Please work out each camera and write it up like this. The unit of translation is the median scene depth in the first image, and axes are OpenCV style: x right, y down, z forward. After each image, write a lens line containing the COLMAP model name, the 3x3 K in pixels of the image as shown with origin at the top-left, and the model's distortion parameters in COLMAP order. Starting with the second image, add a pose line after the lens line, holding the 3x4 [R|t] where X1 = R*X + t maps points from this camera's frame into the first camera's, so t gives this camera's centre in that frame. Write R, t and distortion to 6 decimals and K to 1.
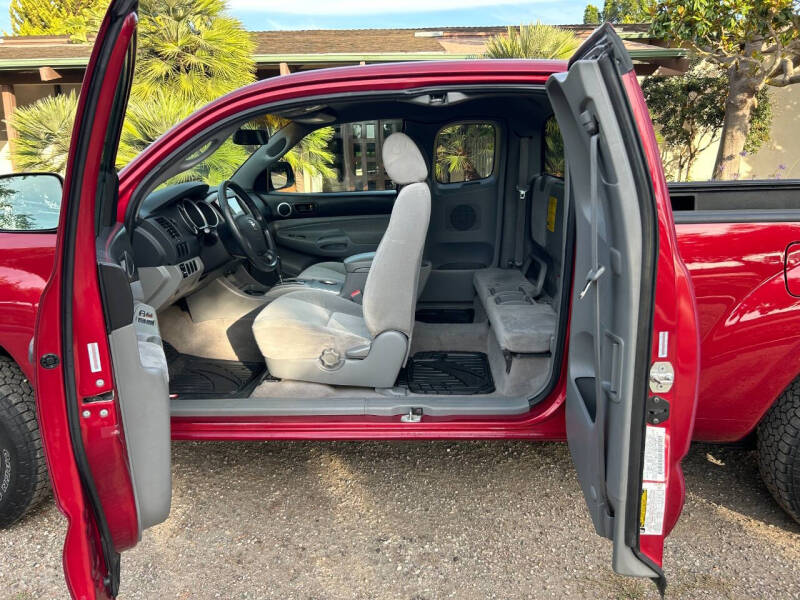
lens RADIAL K [[606.2, 0, 395.4], [0, 606.2, 299.4], [0, 0, 1]] dist [0.029646, -0.028240]
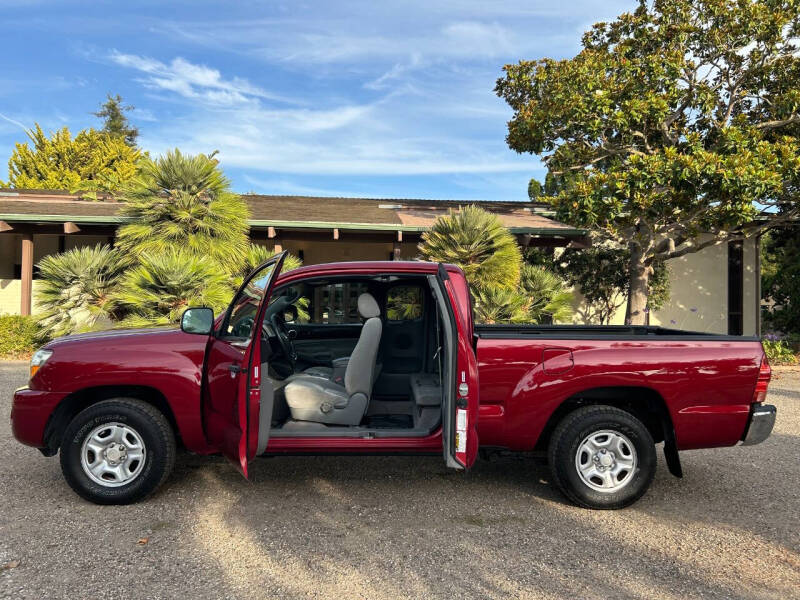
lens RADIAL K [[606.2, 0, 400.0], [0, 606.2, 301.1], [0, 0, 1]] dist [0.029646, -0.028240]
pose [[0.997147, 0.030876, 0.068879, -0.004267], [-0.014013, 0.972370, -0.233022, 0.048060], [-0.074170, 0.231392, 0.970029, -0.210388]]
